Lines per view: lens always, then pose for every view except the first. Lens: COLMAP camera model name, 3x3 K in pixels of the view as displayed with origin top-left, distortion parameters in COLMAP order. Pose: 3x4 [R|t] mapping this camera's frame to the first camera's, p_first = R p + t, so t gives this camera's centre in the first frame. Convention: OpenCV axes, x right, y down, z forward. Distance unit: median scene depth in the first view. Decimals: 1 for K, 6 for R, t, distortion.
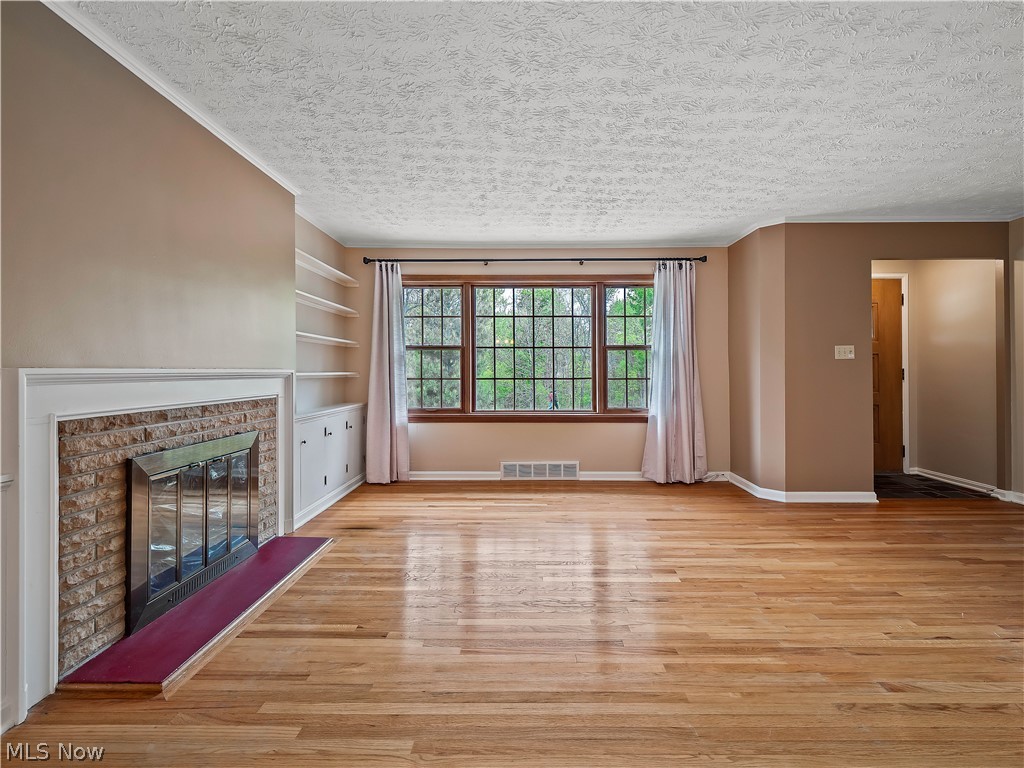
lens RADIAL K [[506.1, 0, 523.1], [0, 506.1, 367.8], [0, 0, 1]] dist [0.000214, -0.001354]
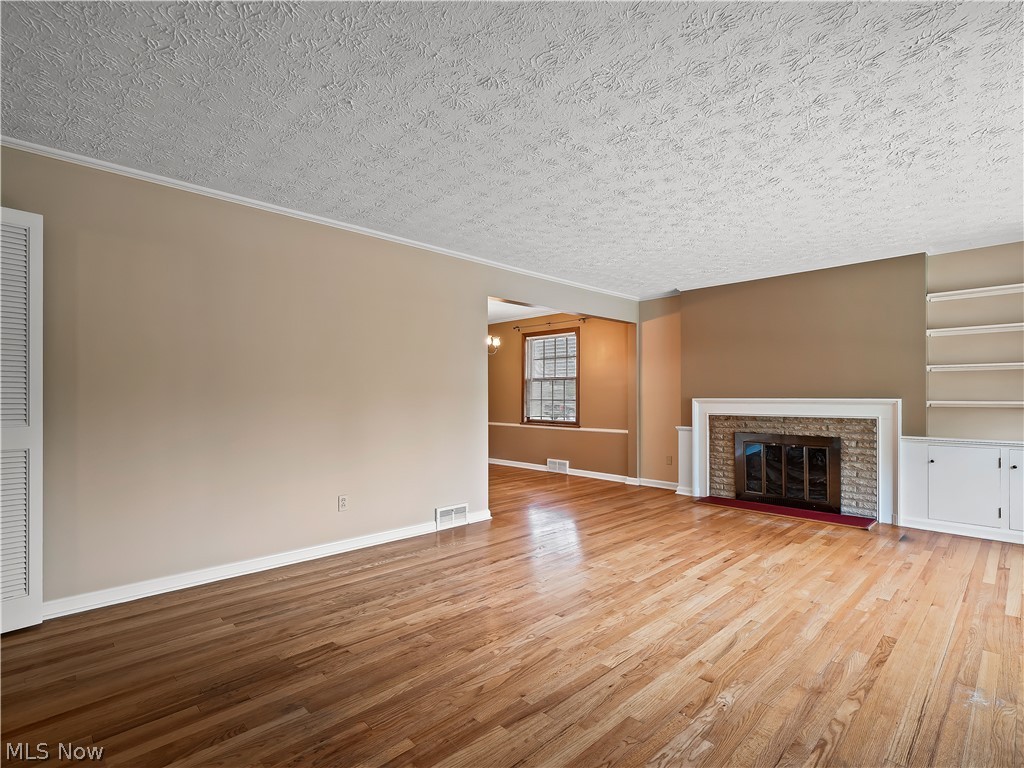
lens RADIAL K [[502.9, 0, 511.2], [0, 502.9, 393.3], [0, 0, 1]] dist [0.000584, -0.000787]
pose [[-0.716578, -0.000371, -0.697507, 0.885686], [0.008889, 0.999914, -0.009664, -0.005313], [0.697451, -0.013125, -0.716513, 0.965962]]
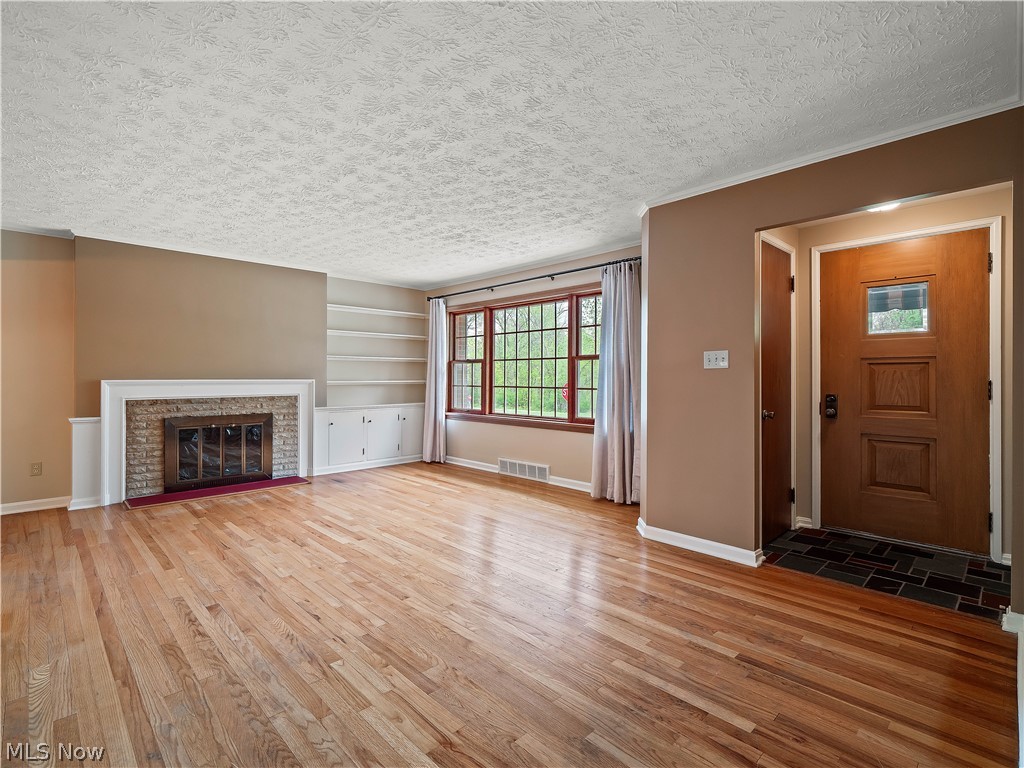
lens RADIAL K [[498.5, 0, 515.8], [0, 498.5, 375.7], [0, 0, 1]] dist [0.000376, -0.001361]
pose [[0.703175, 0.000304, -0.711017, 0.936465], [0.003702, 0.999985, 0.004088, -0.010467], [0.711008, -0.005507, 0.703163, 0.248497]]
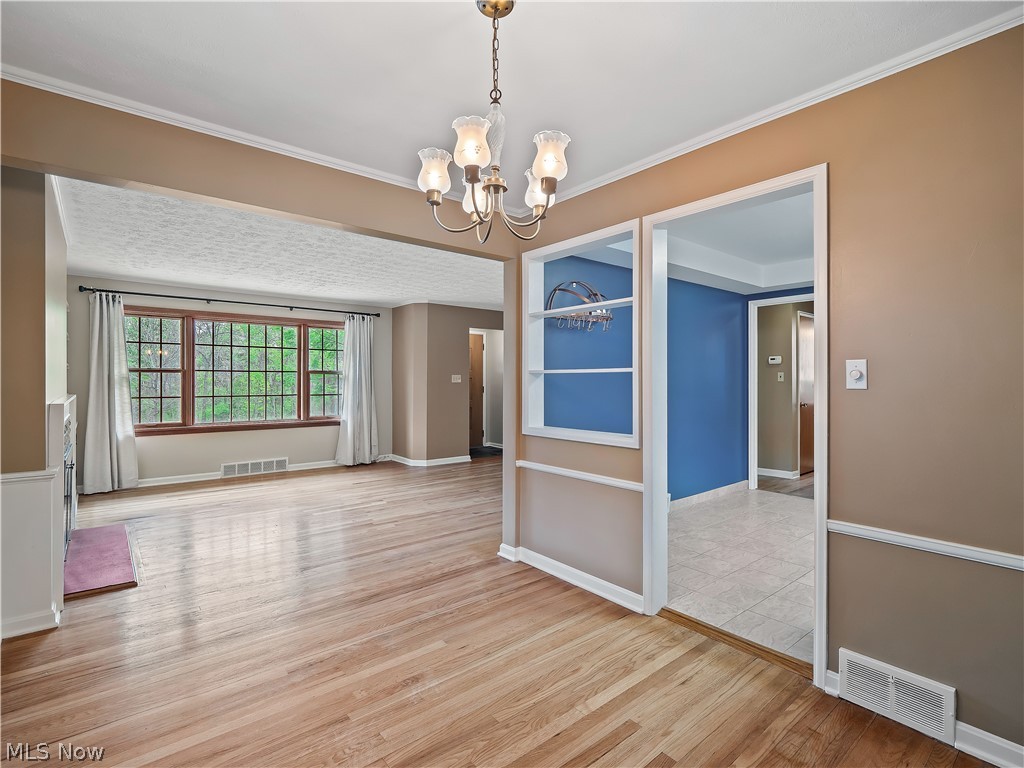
lens RADIAL K [[498.5, 0, 515.8], [0, 498.5, 375.7], [0, 0, 1]] dist [0.000376, -0.001361]
pose [[0.764184, 0.008844, 0.644938, -0.327940], [-0.008434, 0.999958, -0.003719, -0.035781], [-0.644943, -0.002597, 0.764226, -0.462918]]
